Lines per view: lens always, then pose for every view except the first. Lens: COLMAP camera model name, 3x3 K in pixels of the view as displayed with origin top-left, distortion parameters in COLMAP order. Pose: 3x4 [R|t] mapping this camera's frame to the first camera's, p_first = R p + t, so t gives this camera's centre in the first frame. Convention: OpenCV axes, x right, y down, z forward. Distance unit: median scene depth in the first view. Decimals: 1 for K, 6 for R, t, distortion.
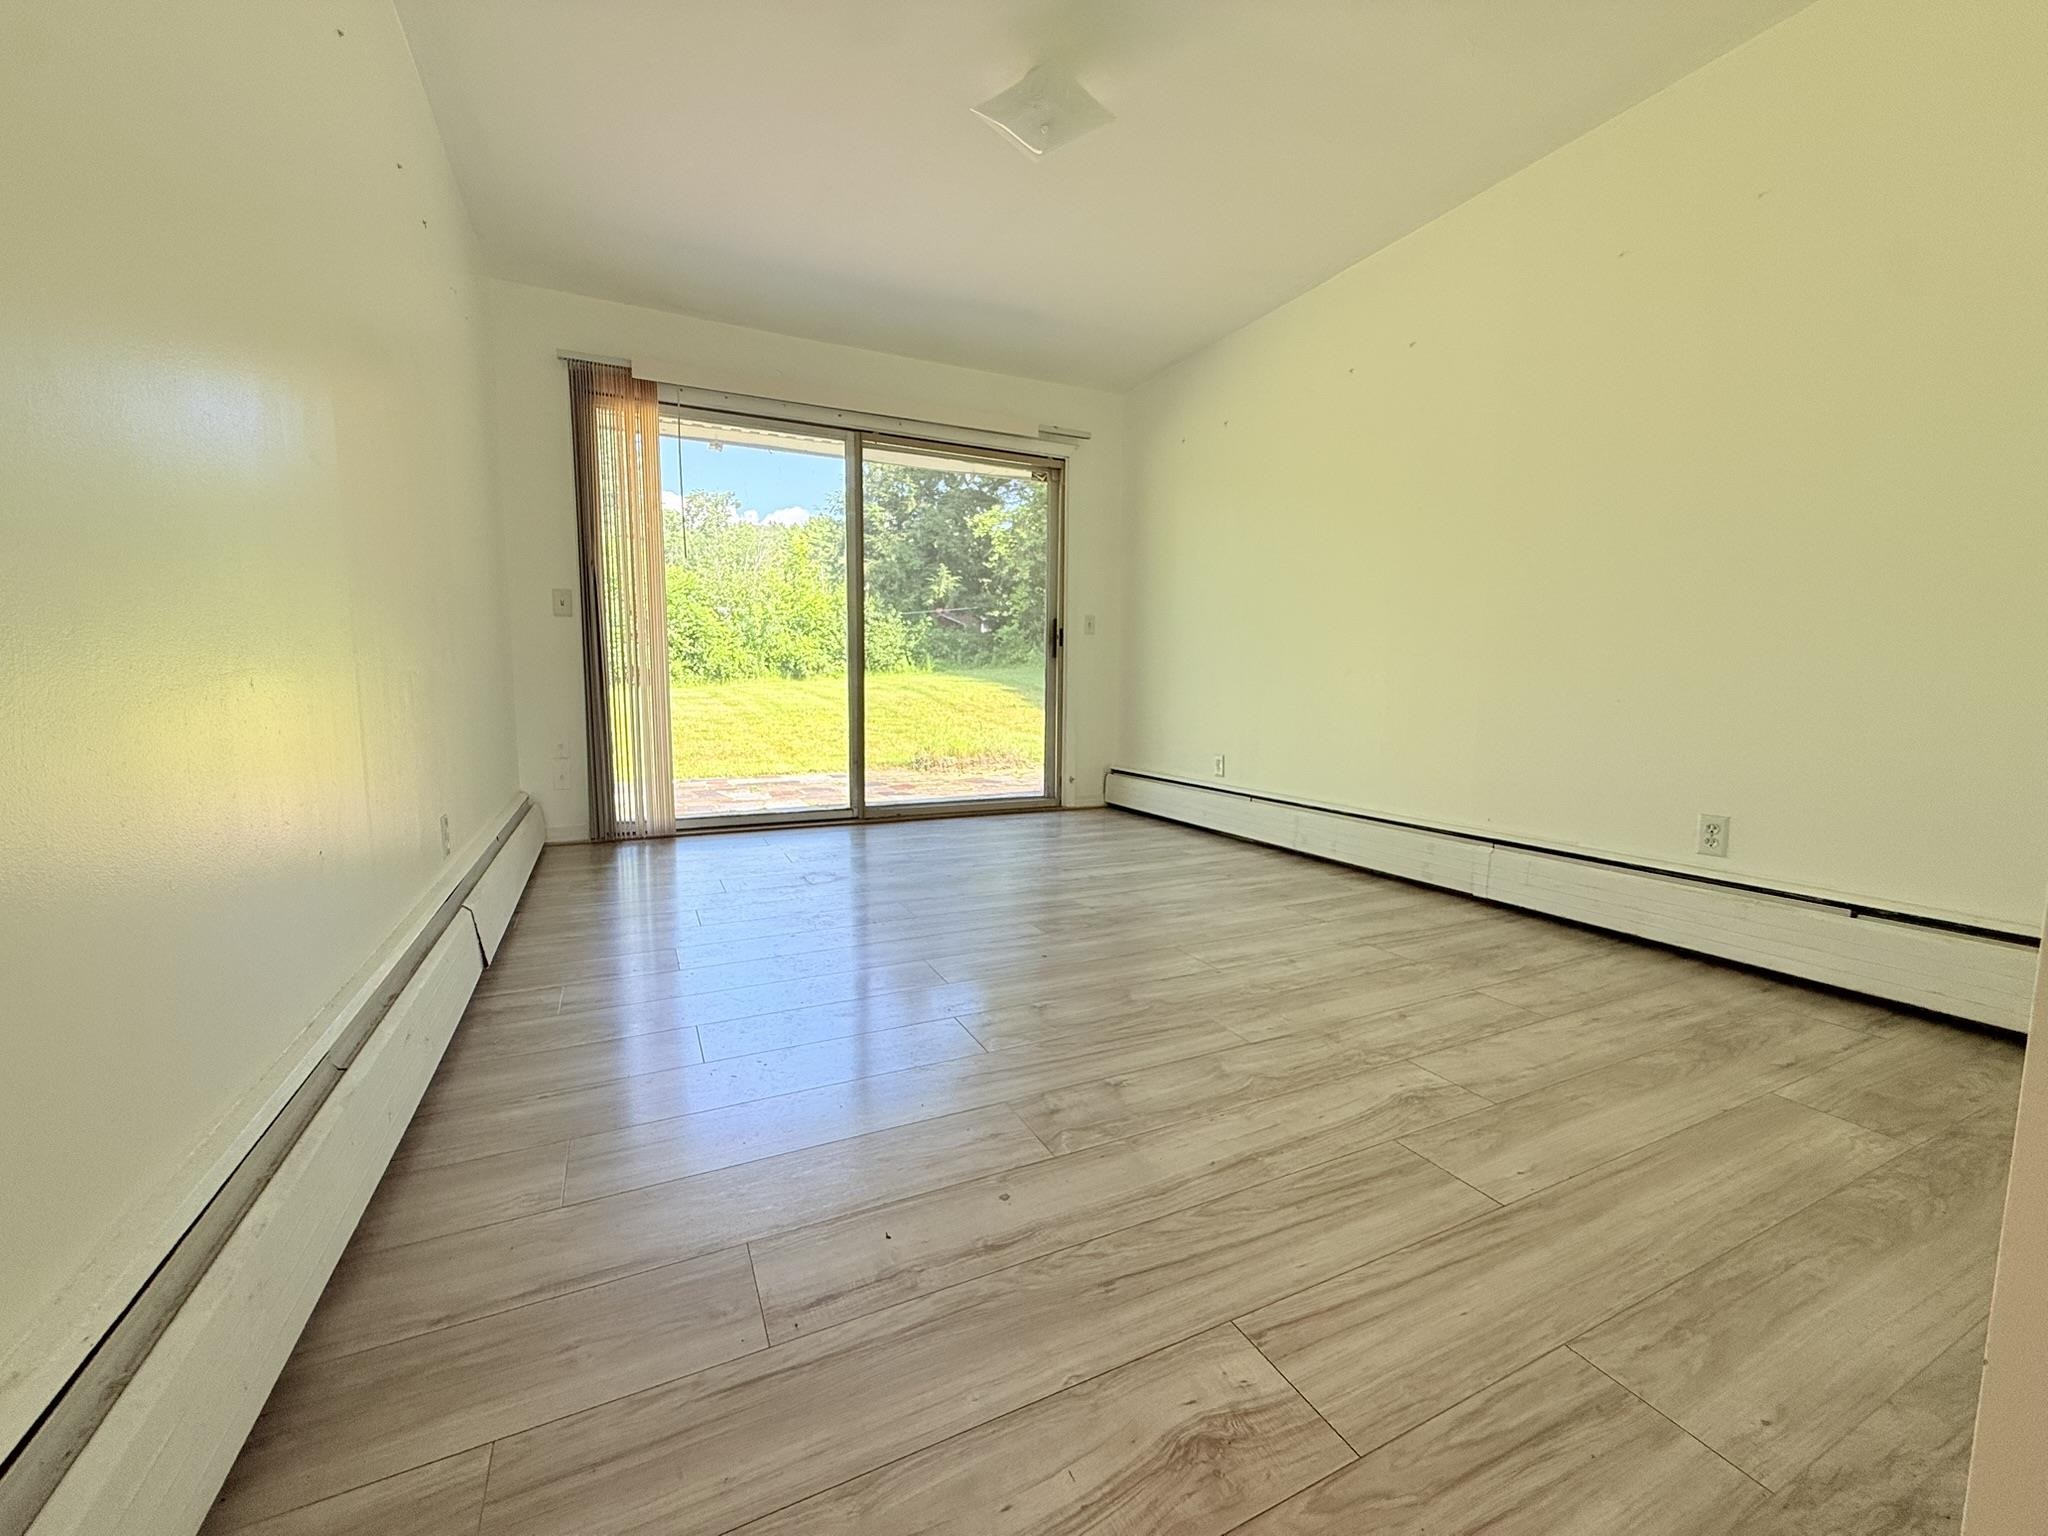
lens RADIAL K [[816.5, 0, 1006.1], [0, 816.5, 767.8], [0, 0, 1]] dist [-0.000779, 0.000283]
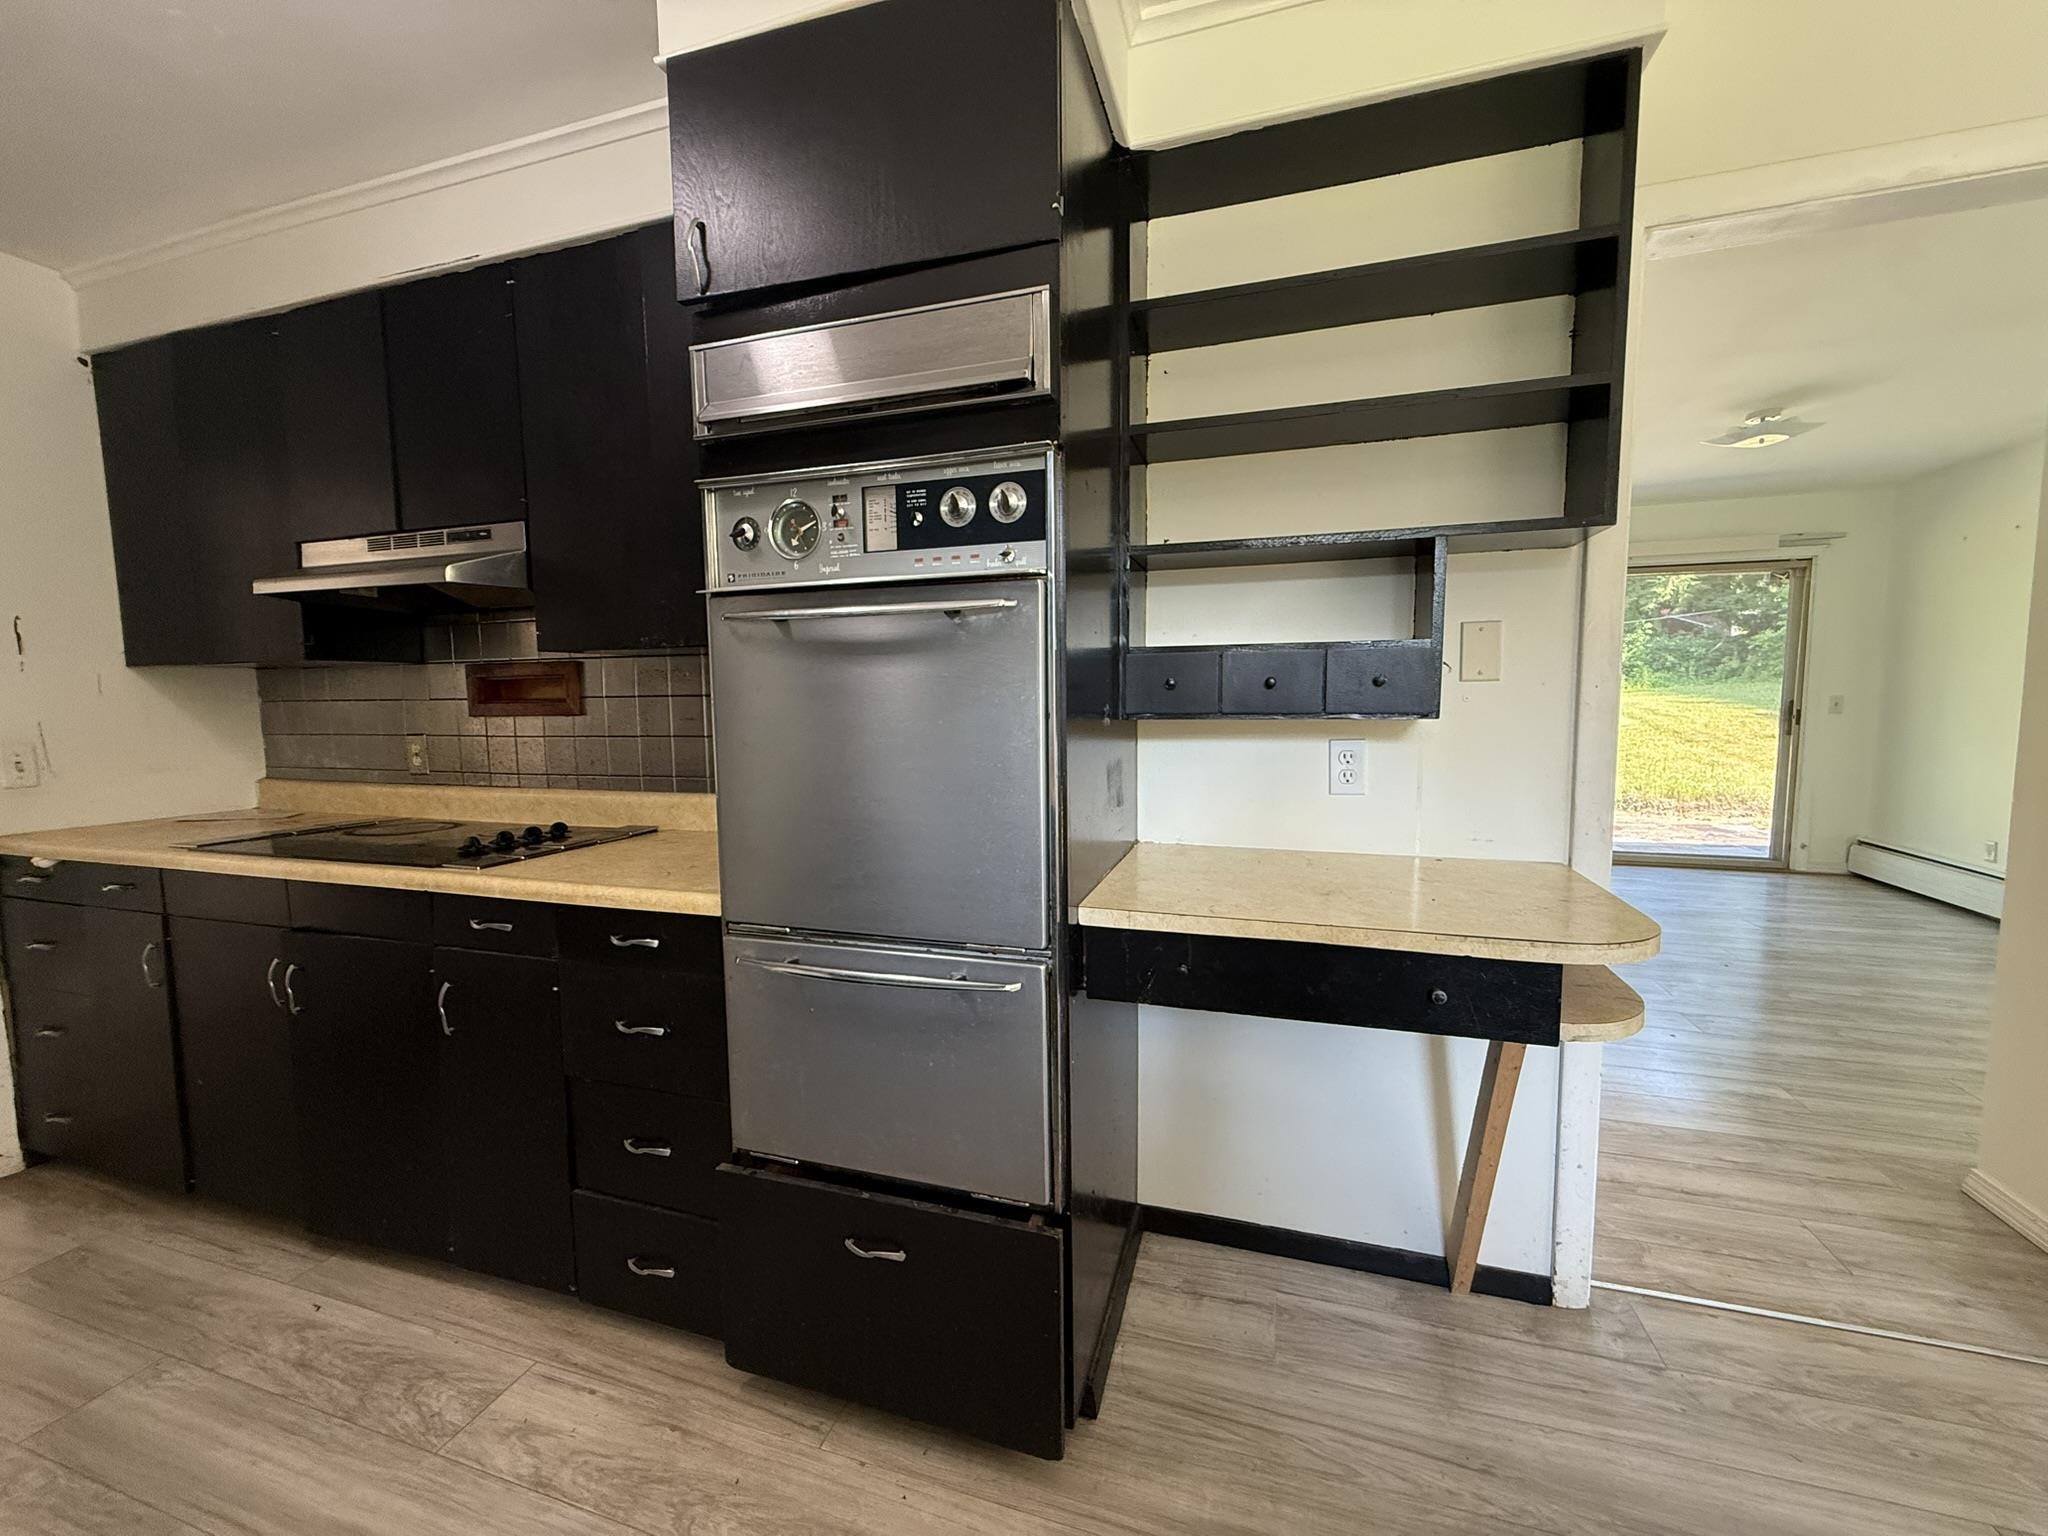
lens RADIAL K [[816.5, 0, 1017.7], [0, 816.5, 765.7], [0, 0, 1]] dist [-0.000779, 0.000283]
pose [[0.734268, 0.047400, -0.677203, 0.018638], [-0.055831, 0.998397, 0.009346, -0.019614], [0.676560, 0.030946, 0.735737, -0.227732]]
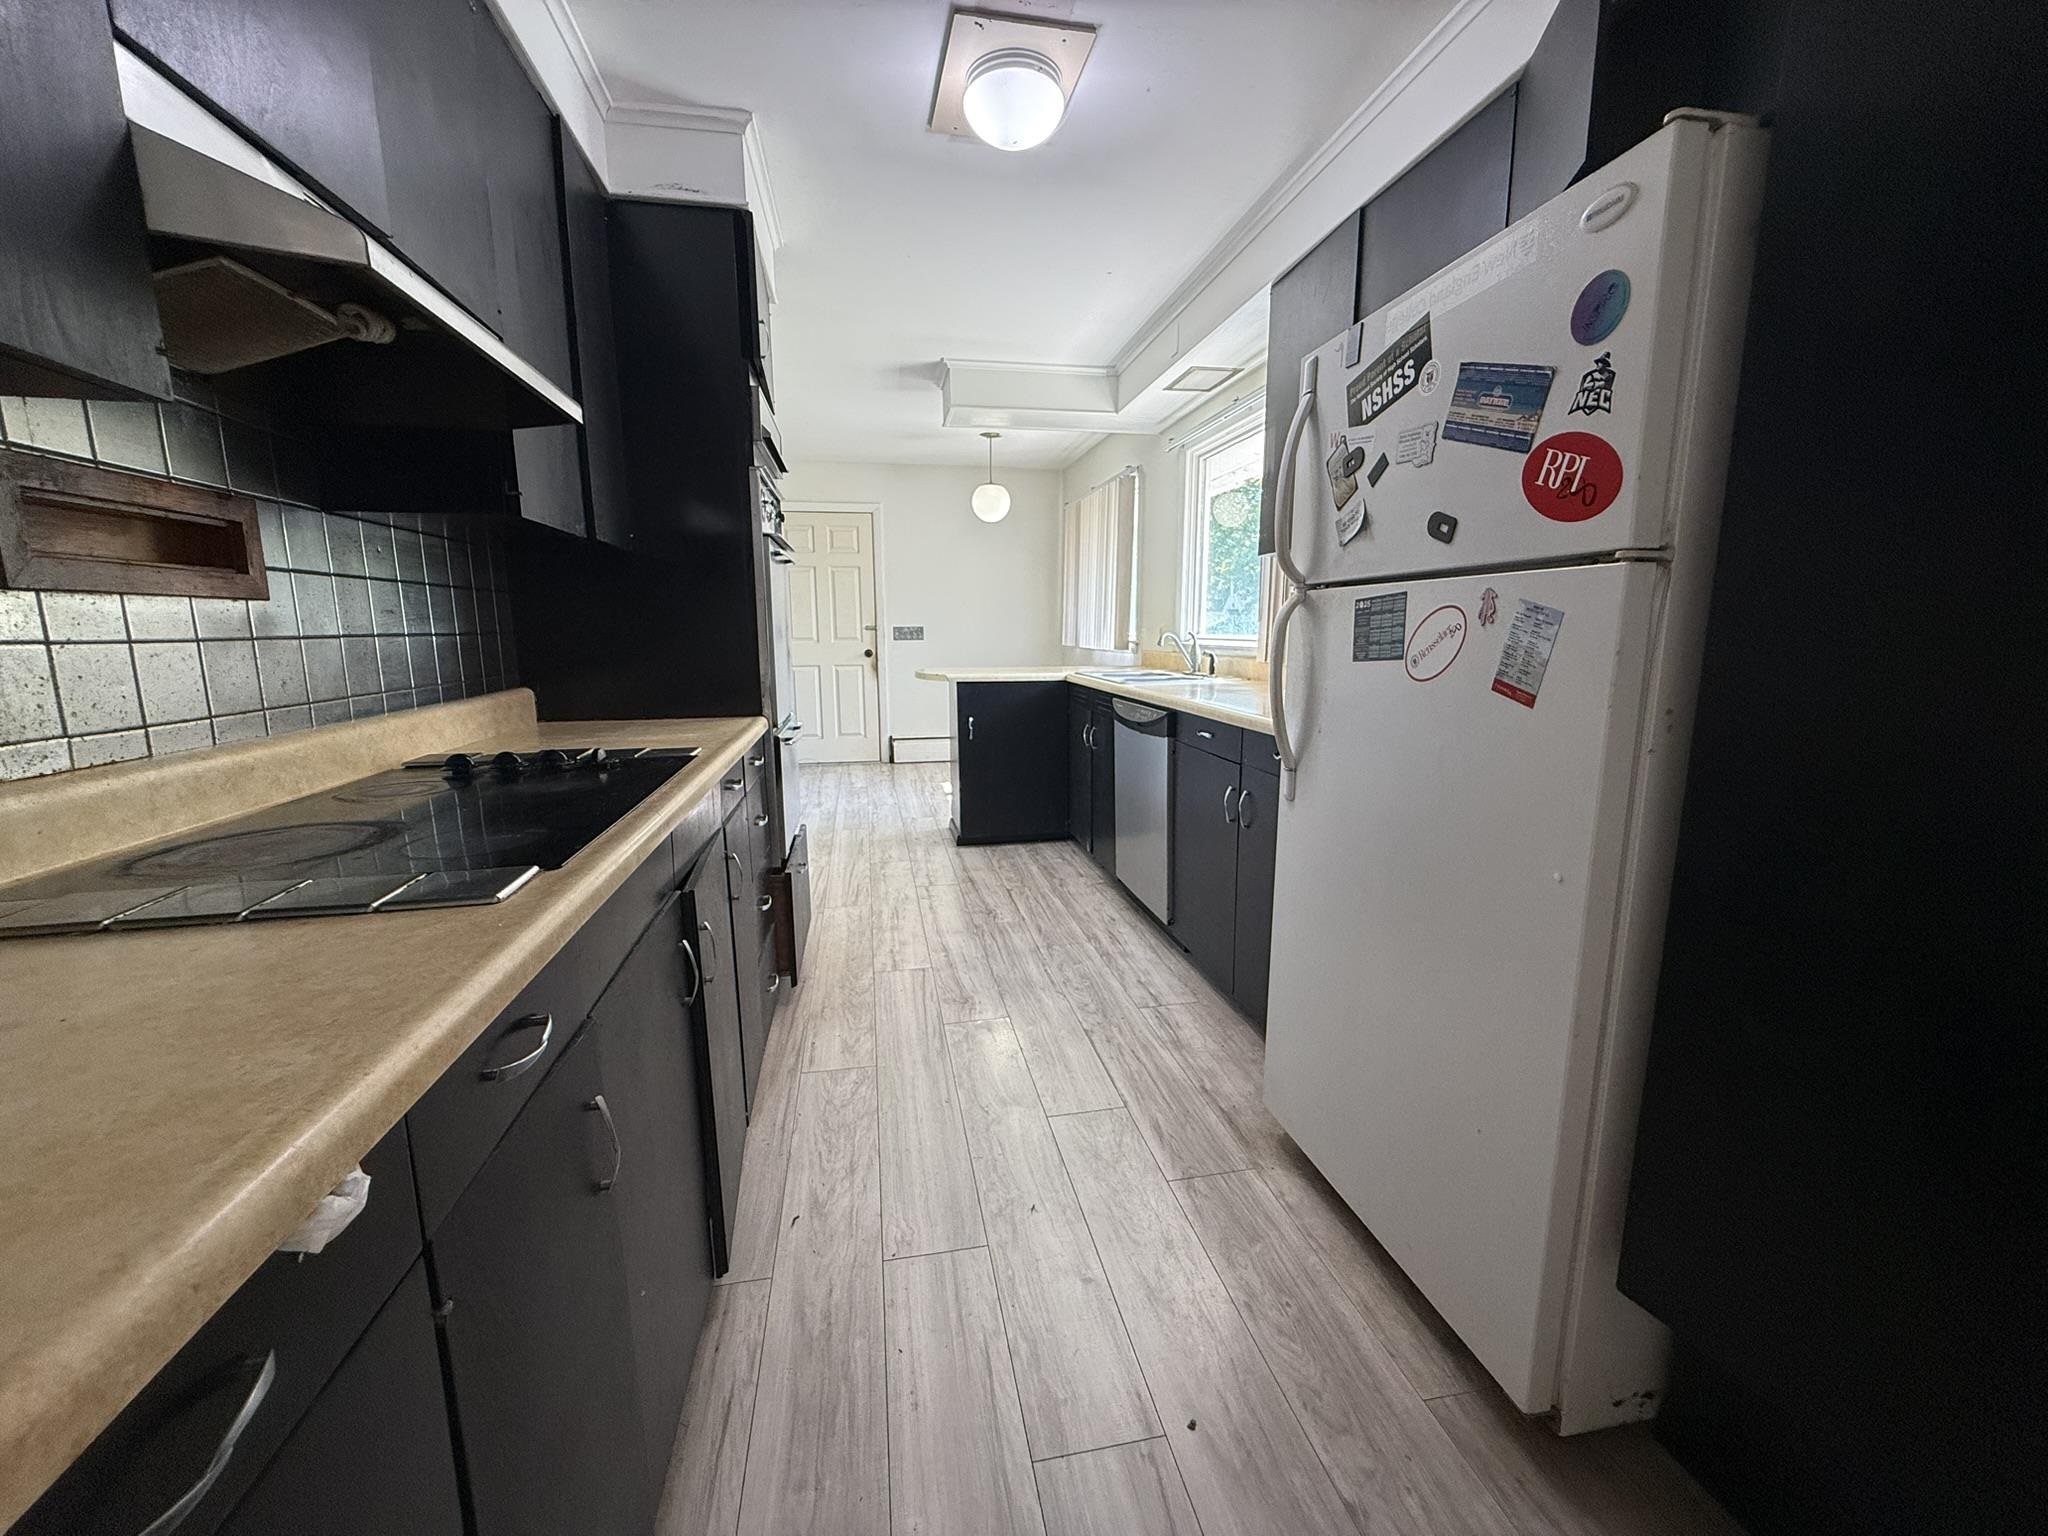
lens RADIAL K [[816.5, 0, 1016.2], [0, 816.5, 760.5], [0, 0, 1]] dist [-0.000779, 0.000283]
pose [[0.252568, -0.161687, 0.953974, -0.273303], [0.106091, 0.984622, 0.138794, -0.007950], [-0.961745, 0.066153, 0.265837, -0.280263]]
